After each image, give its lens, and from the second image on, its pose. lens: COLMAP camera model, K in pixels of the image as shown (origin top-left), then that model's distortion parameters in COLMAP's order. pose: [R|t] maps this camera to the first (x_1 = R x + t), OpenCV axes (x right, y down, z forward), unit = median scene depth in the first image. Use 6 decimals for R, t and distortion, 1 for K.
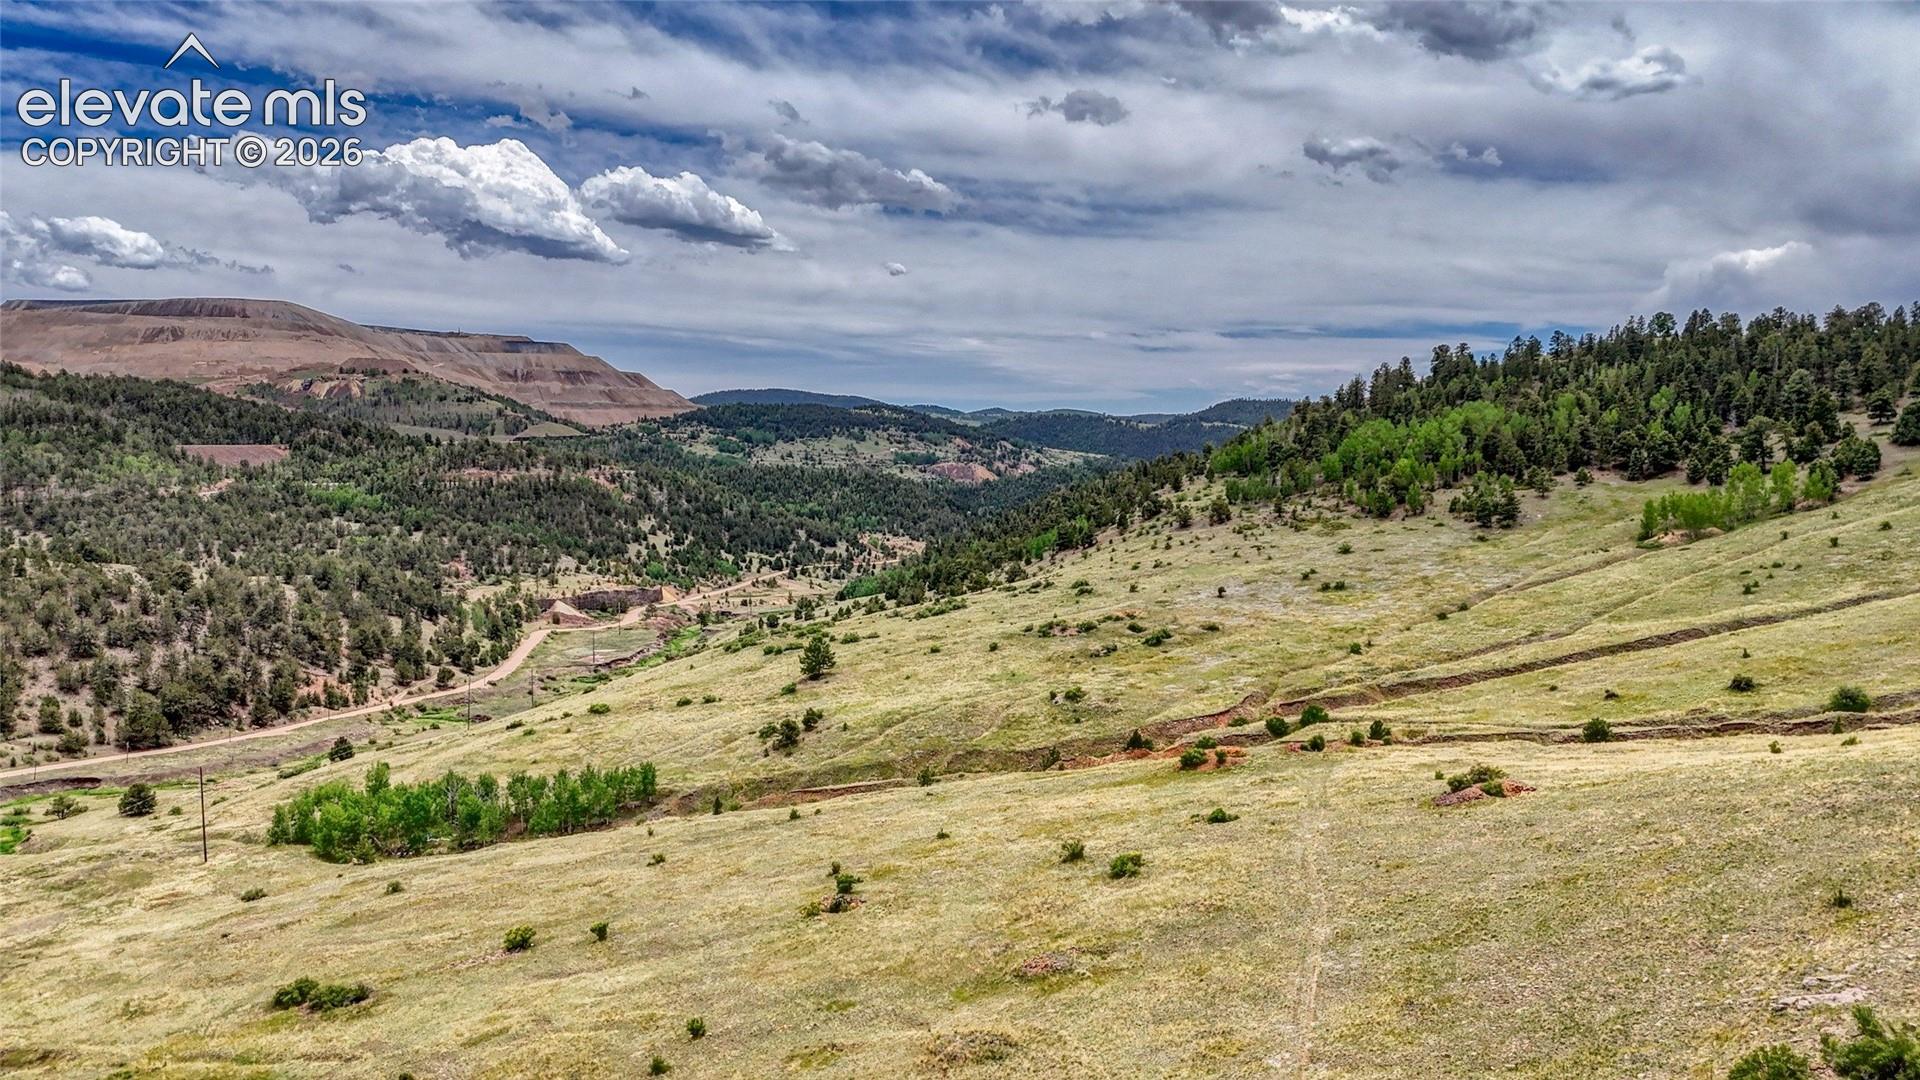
lens RADIAL K [[1409.4, 0, 961.1], [0, 1409.4, 541.0], [0, 0, 1]] dist [0.070467, -0.068983]
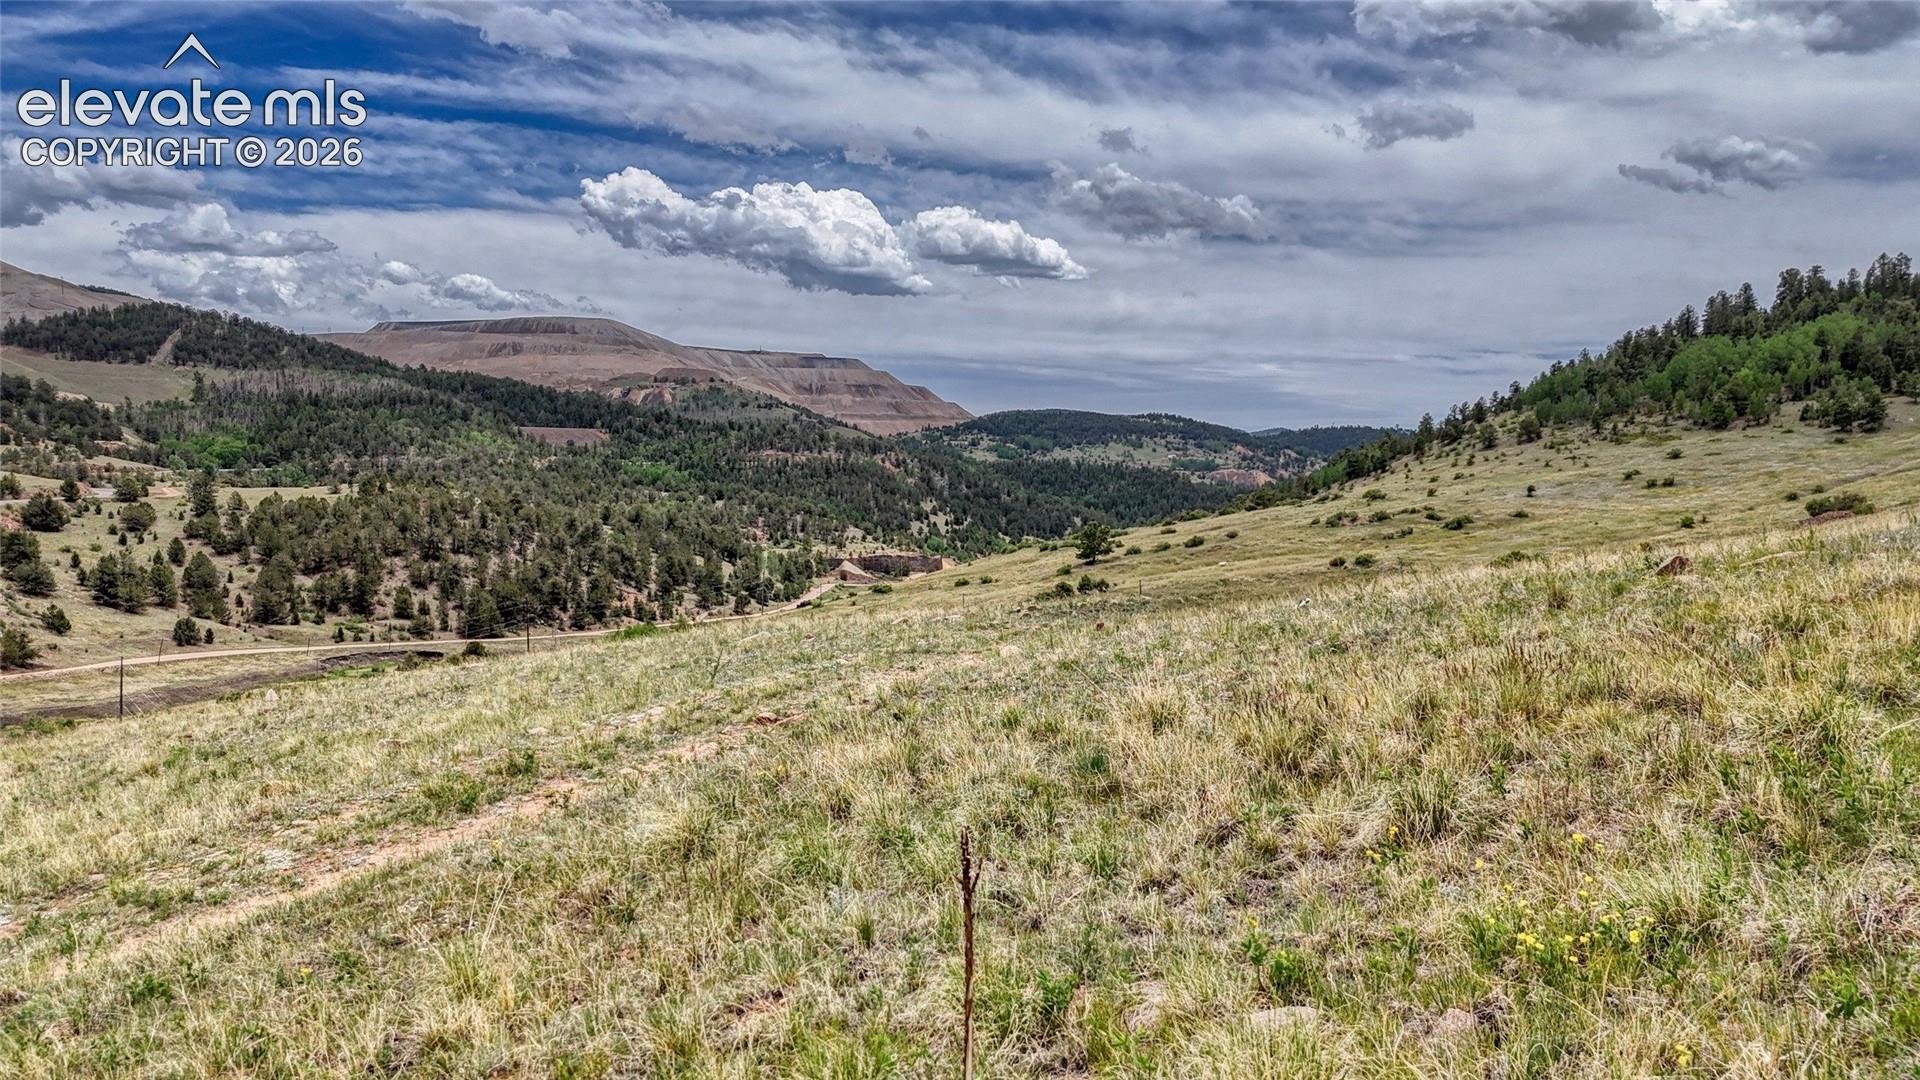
lens RADIAL K [[1409.4, 0, 961.1], [0, 1409.4, 541.0], [0, 0, 1]] dist [0.070467, -0.068983]
pose [[0.980813, 0.011146, -0.194633, -0.000962], [-0.015503, 0.999662, -0.020877, 0.081443], [0.194334, 0.023493, 0.980654, 0.006946]]
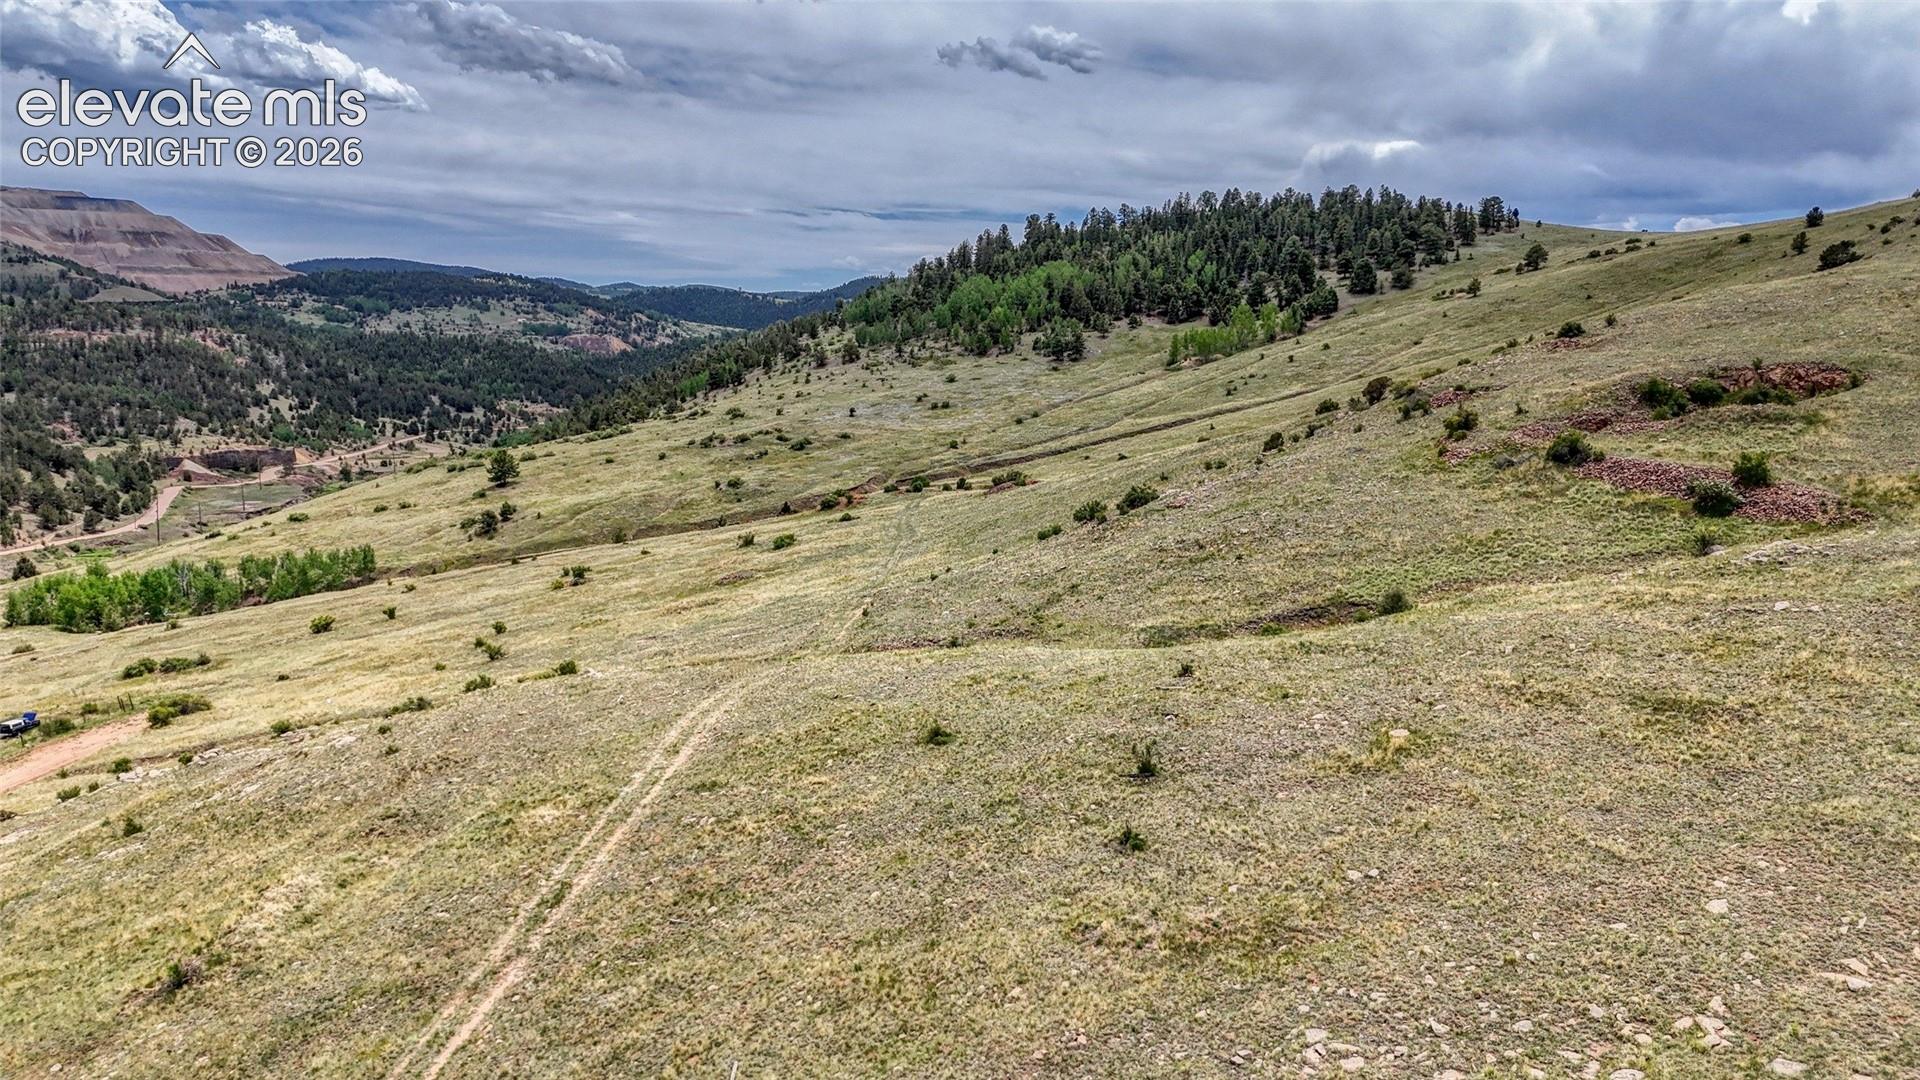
lens RADIAL K [[1400.9, 0, 967.5], [0, 1400.9, 548.4], [0, 0, 1]] dist [0.120814, -0.140938]
pose [[0.966722, -0.039439, 0.252773, -0.025011], [0.017008, 0.995767, 0.090322, 0.039344], [-0.255265, -0.083017, 0.963301, -0.168089]]
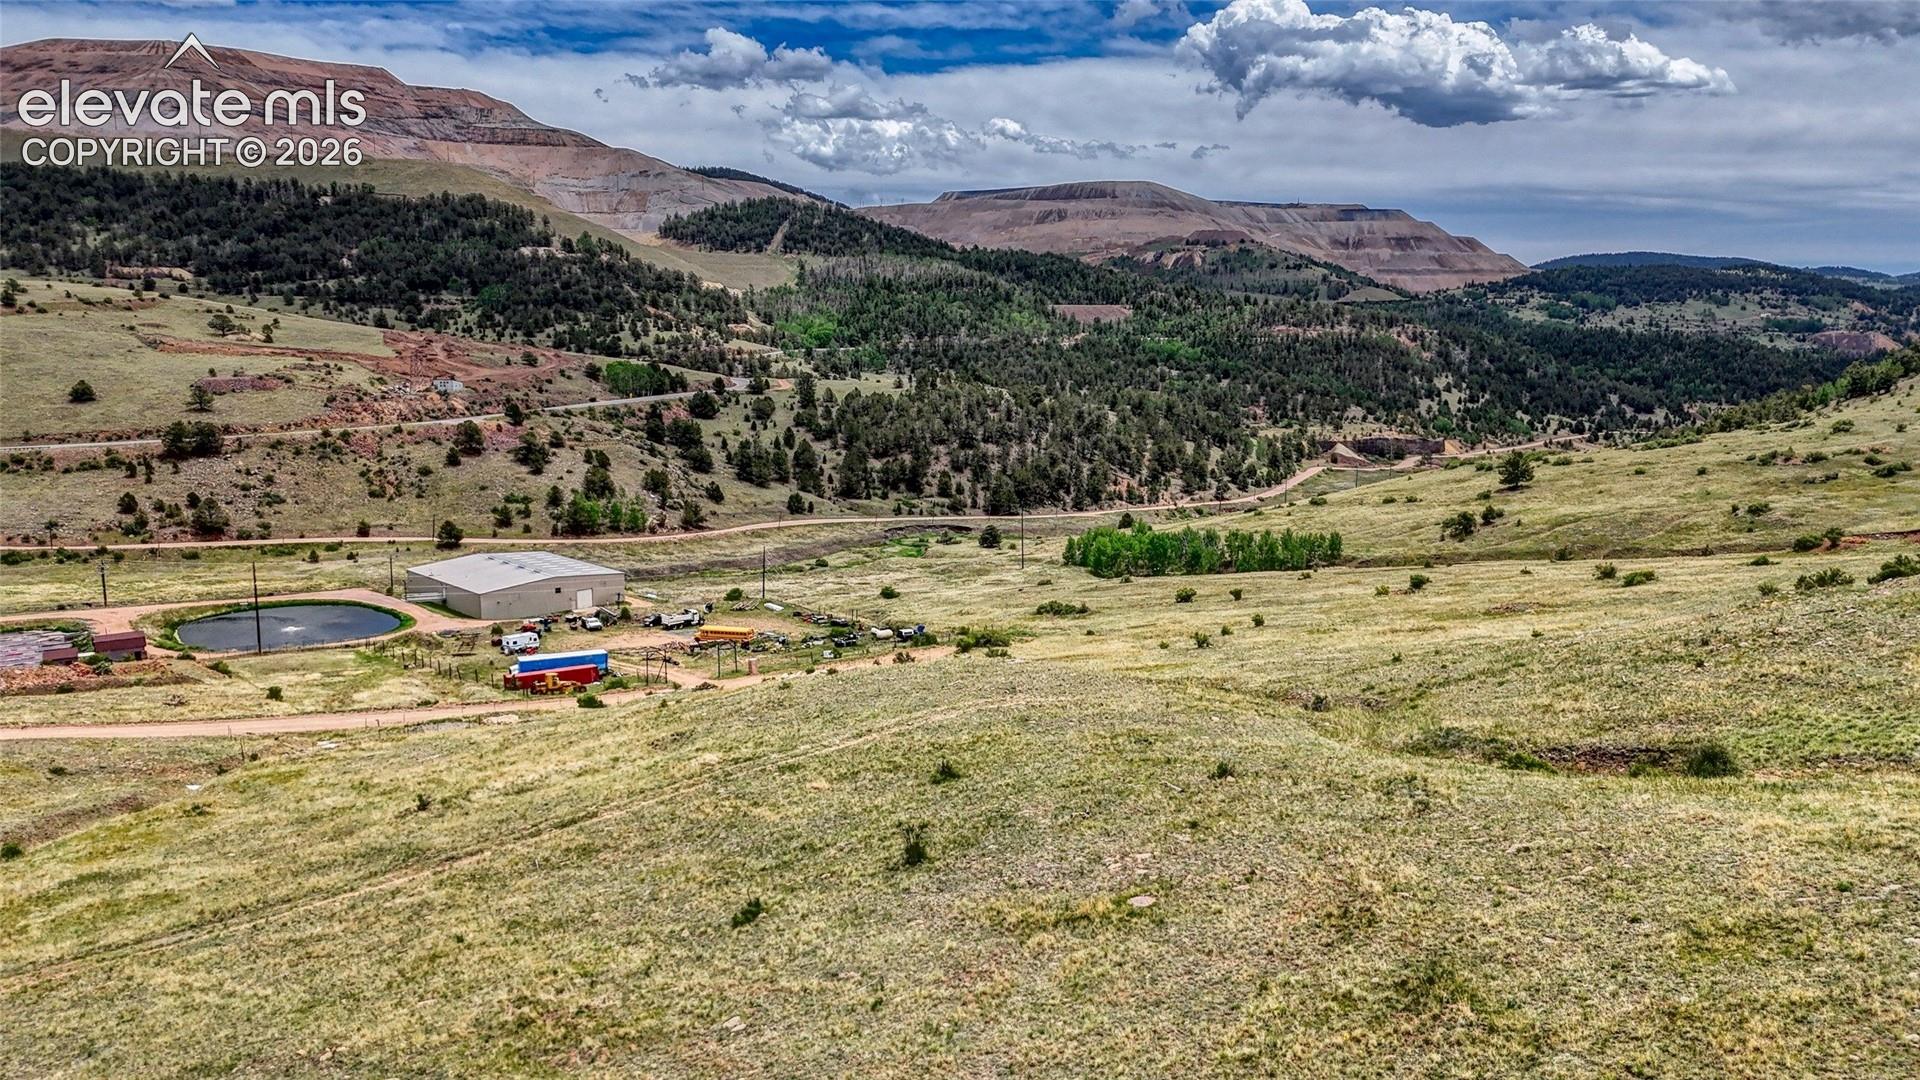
lens RADIAL K [[1410.8, 0, 952.5], [0, 1410.8, 540.4], [0, 0, 1]] dist [0.082428, -0.074556]
pose [[0.837361, 0.089887, -0.539209, 0.105682], [-0.043055, 0.994169, 0.098868, 0.036035], [0.544952, -0.059573, 0.836349, -0.133898]]
